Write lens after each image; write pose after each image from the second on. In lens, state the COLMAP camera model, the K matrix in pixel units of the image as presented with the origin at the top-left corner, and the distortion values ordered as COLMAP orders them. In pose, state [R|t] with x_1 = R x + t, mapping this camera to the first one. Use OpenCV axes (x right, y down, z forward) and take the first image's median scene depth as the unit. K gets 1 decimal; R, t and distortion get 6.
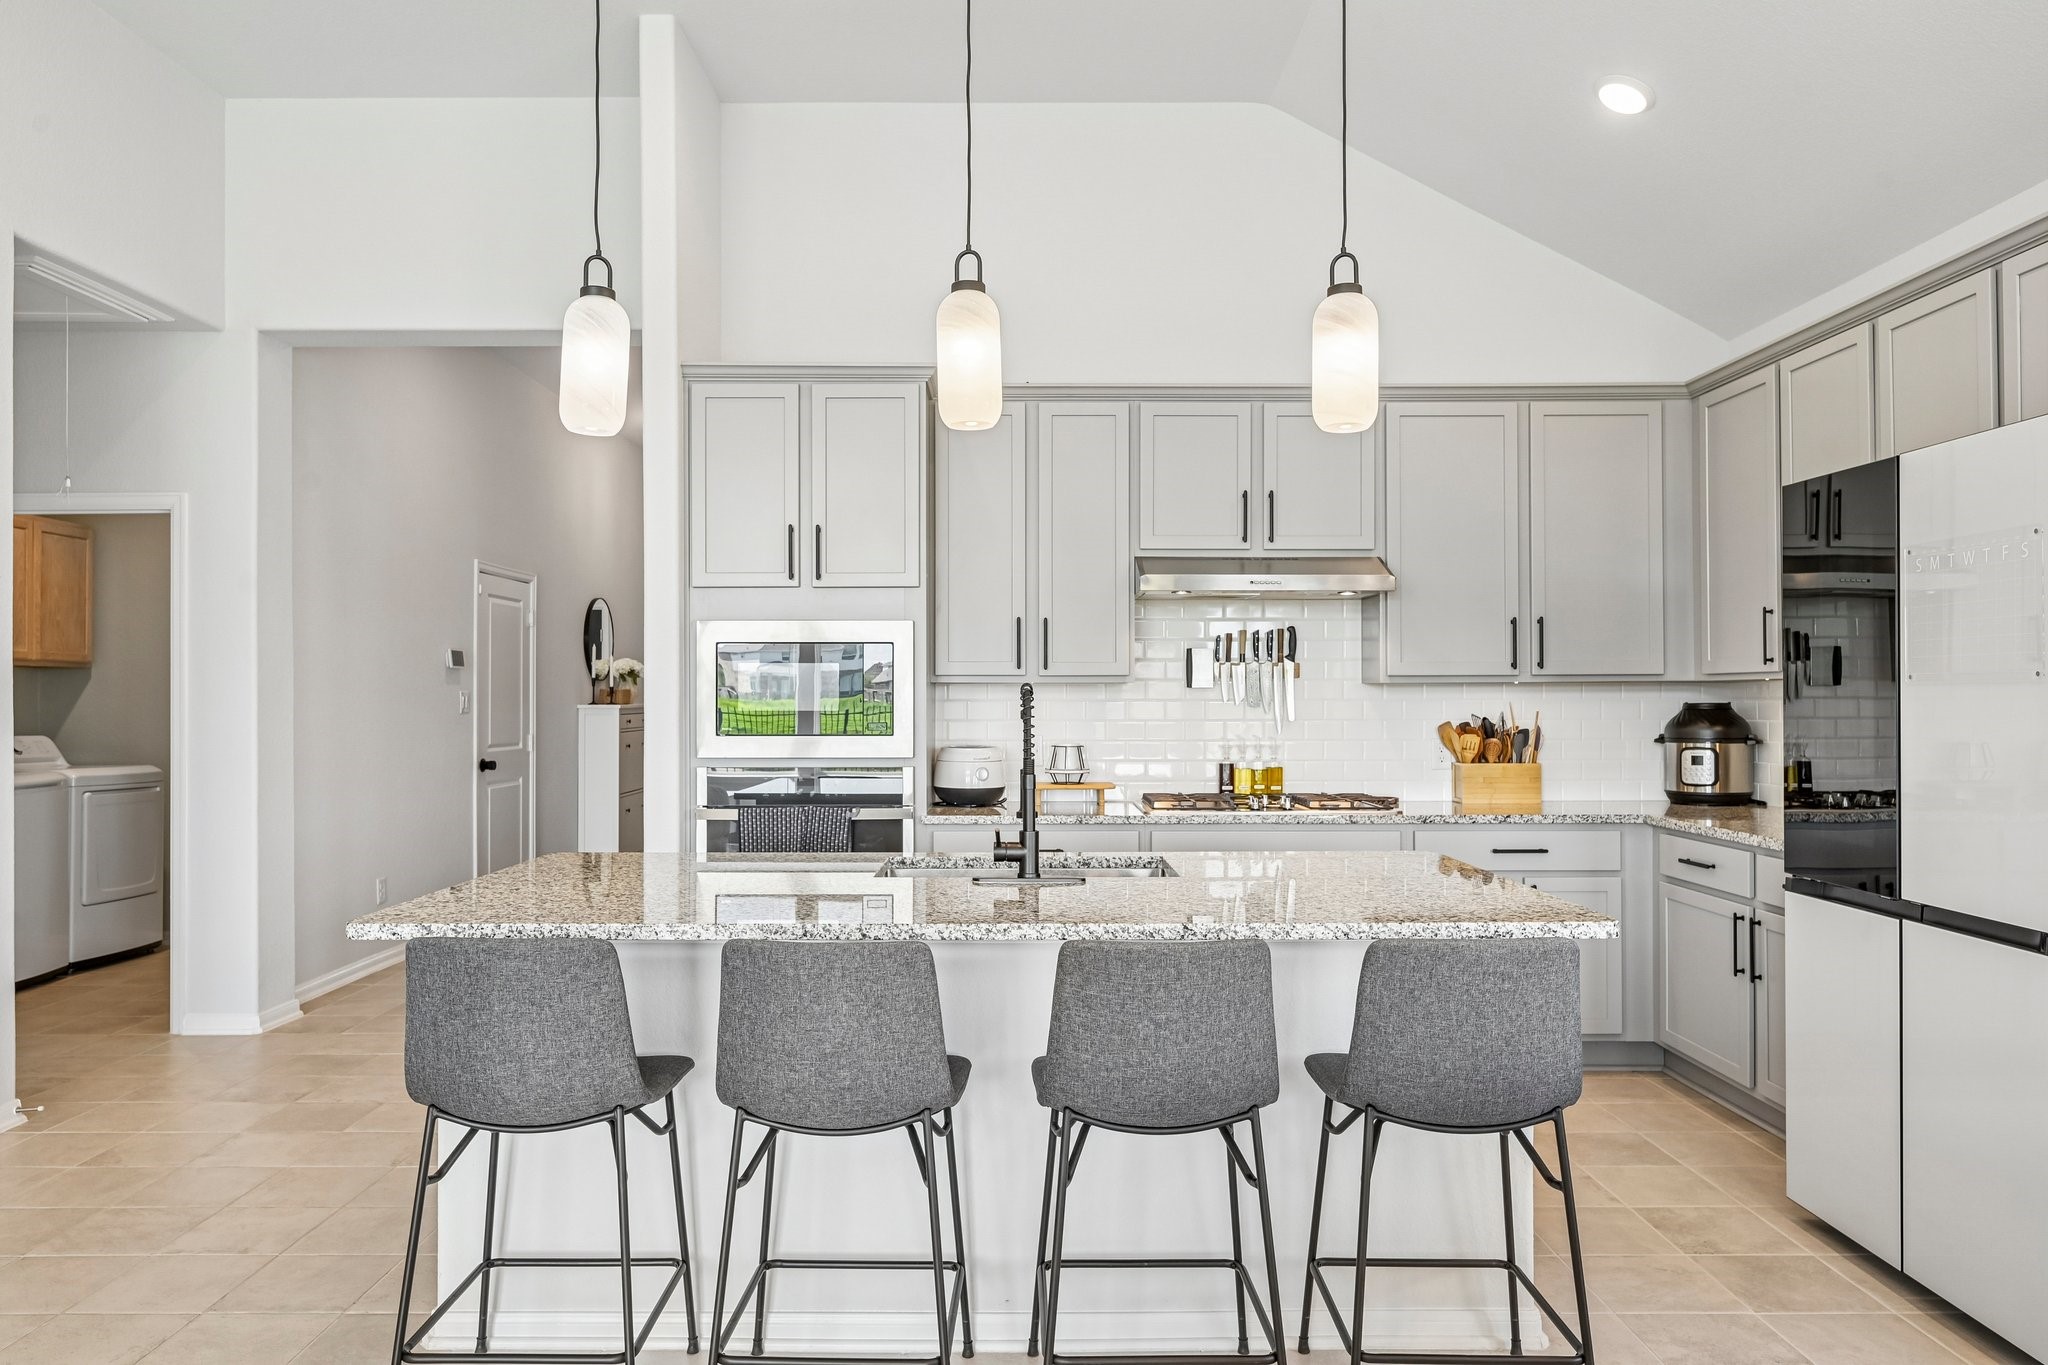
lens RADIAL K [[1367.5, 0, 1021.1], [0, 1367.5, 686.2], [0, 0, 1]] dist [-0.003417, 0.001492]
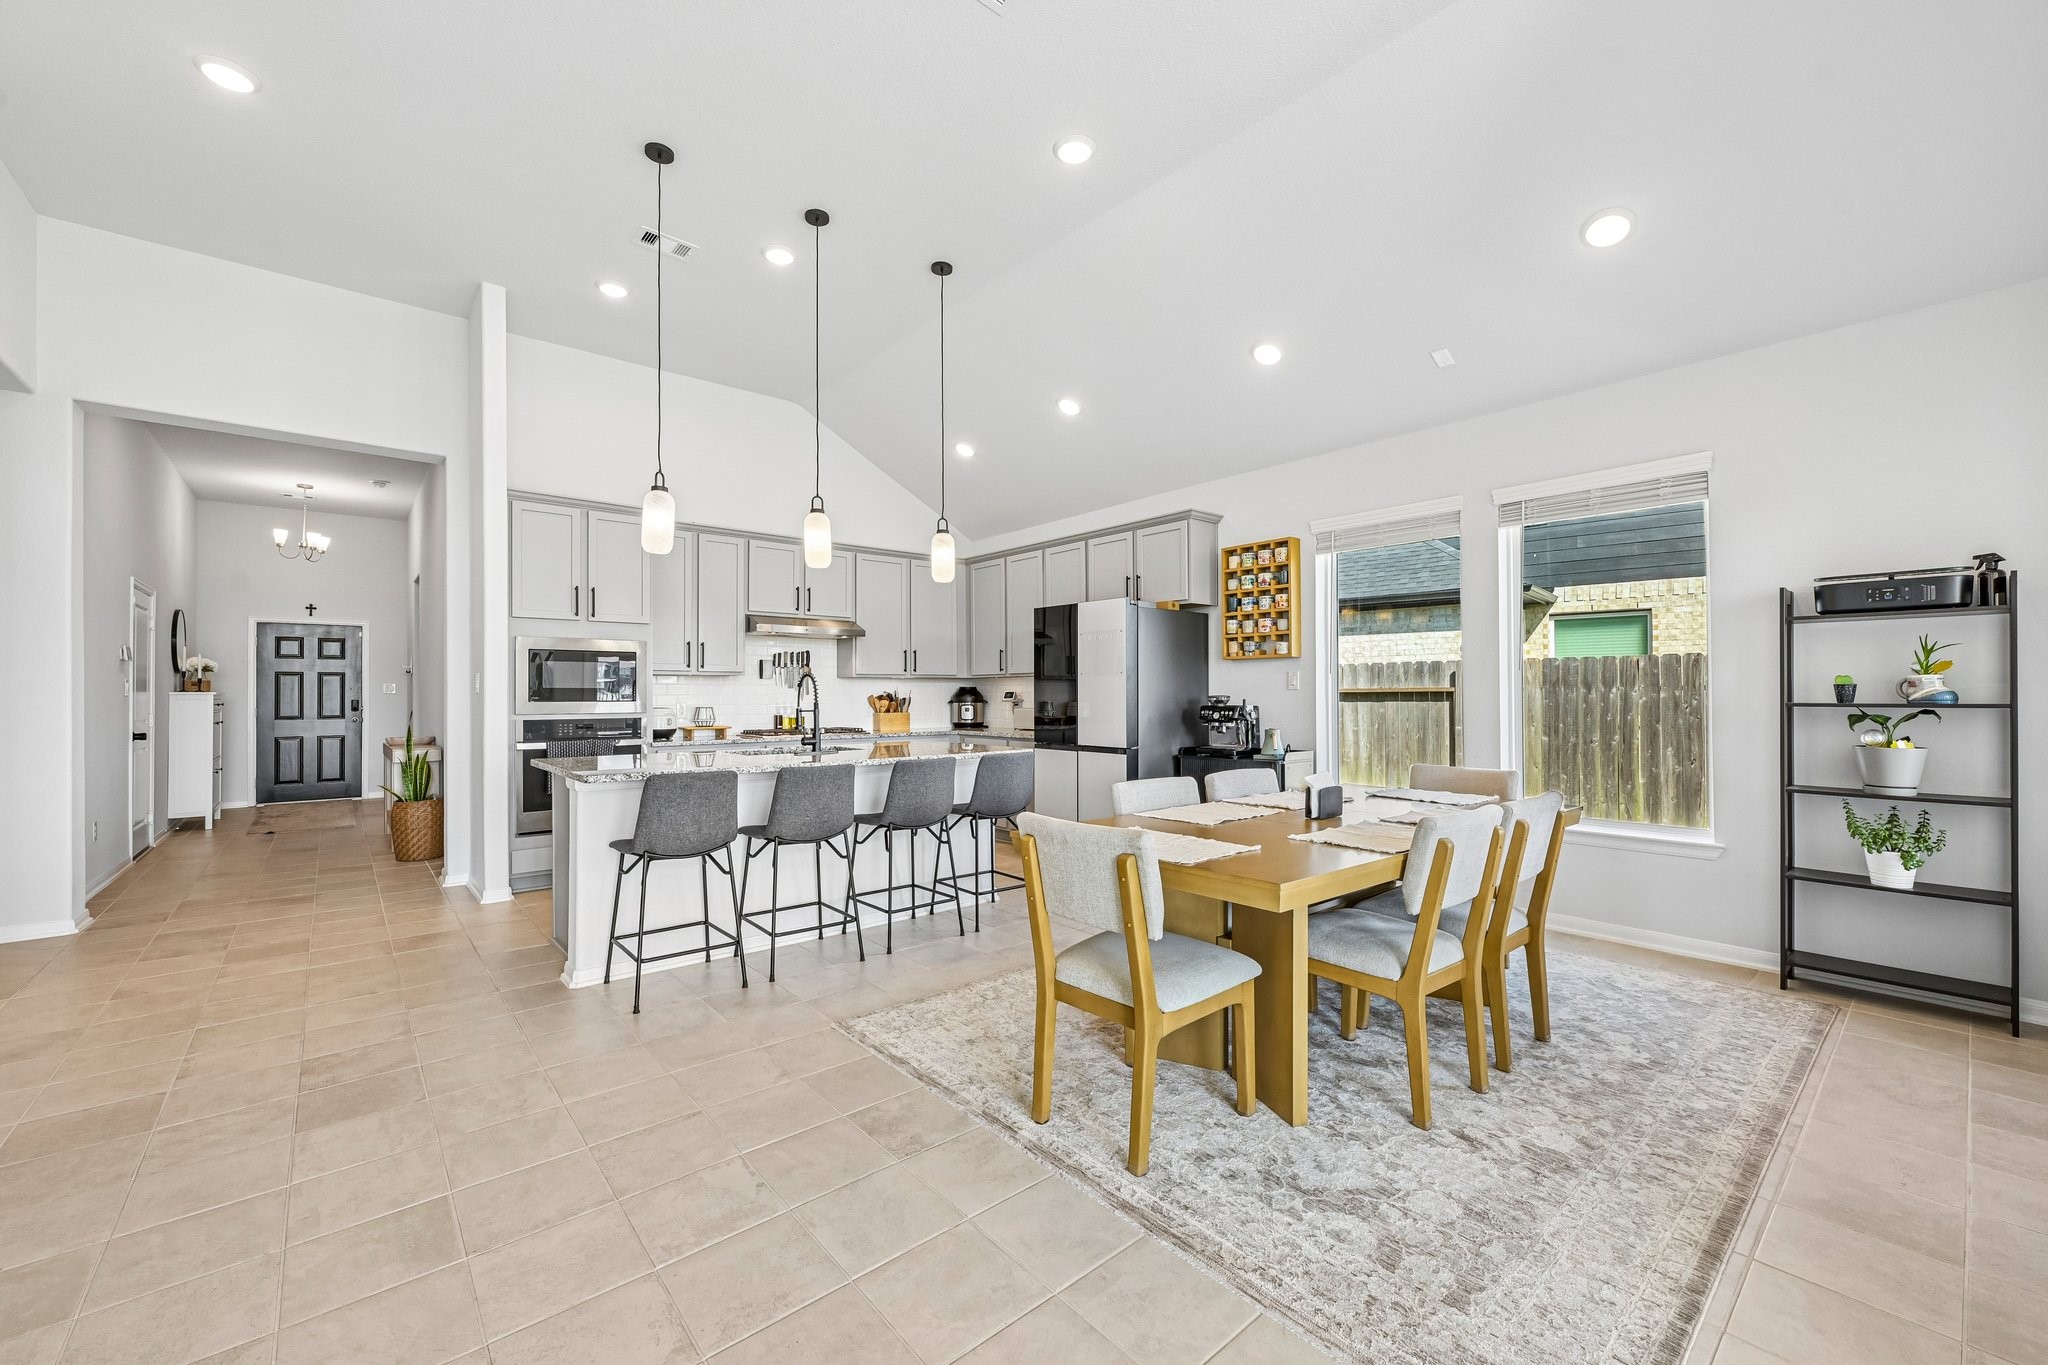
lens RADIAL K [[811.5, 0, 1023.1], [0, 811.5, 684.4], [0, 0, 1]] dist [0.000633, 0.000599]
pose [[0.763347, 0.006722, 0.645954, -0.376202], [-0.002640, 0.999970, -0.007286, 0.018126], [-0.645984, 0.003856, 0.763342, -0.194705]]
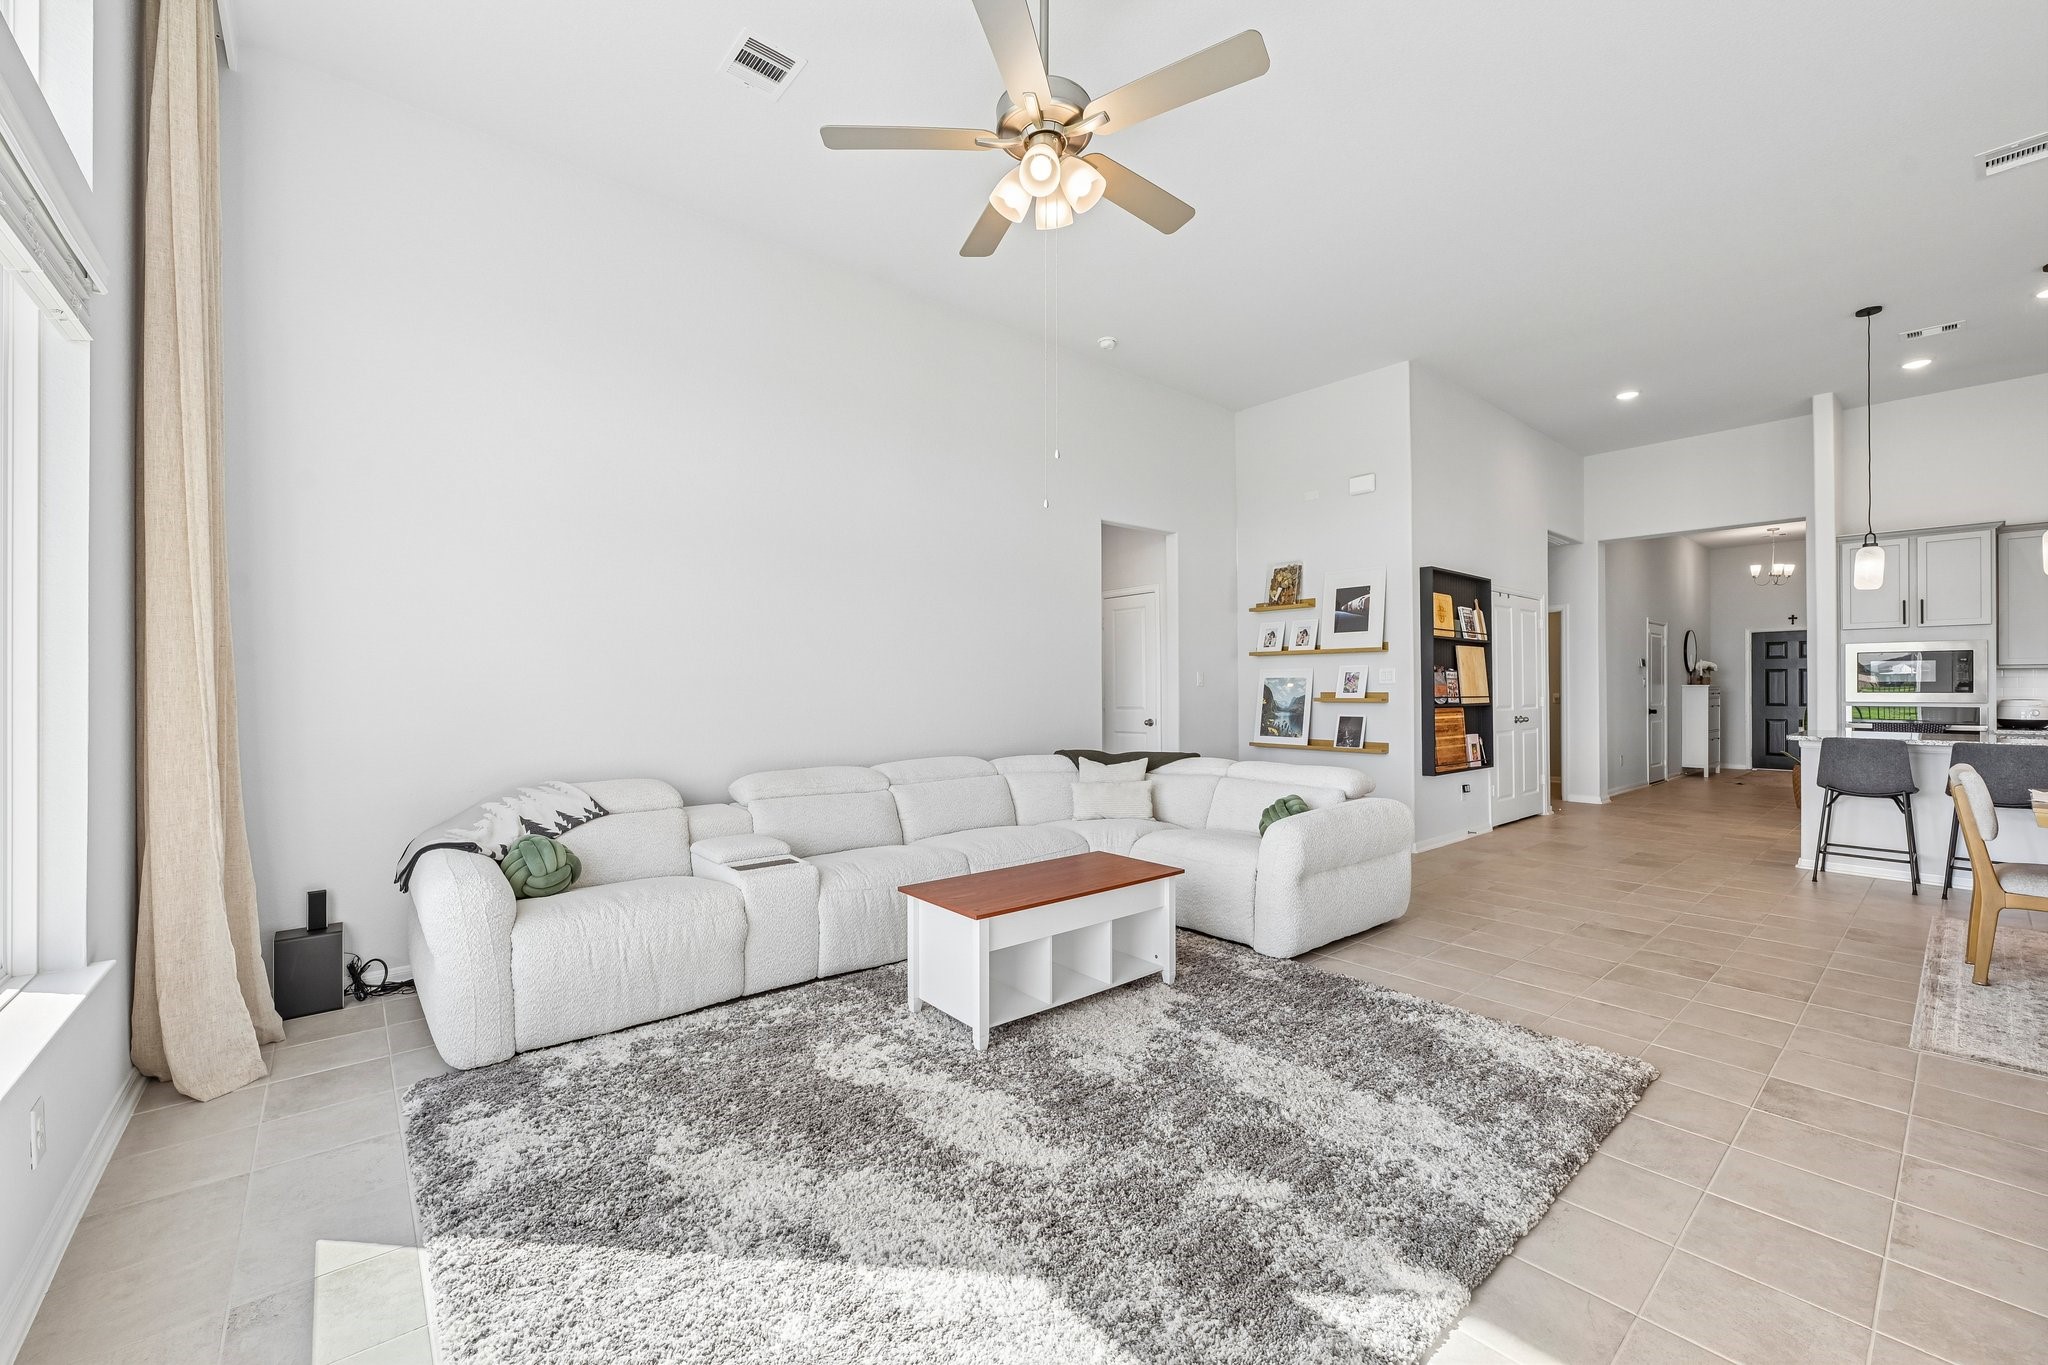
lens RADIAL K [[811.5, 0, 1025.2], [0, 811.5, 683.6], [0, 0, 1]] dist [0.000633, 0.000599]
pose [[0.647689, -0.003486, -0.761897, -0.077892], [0.004861, 0.999988, -0.000443, 0.013883], [0.761889, -0.003417, 0.647699, -0.913472]]
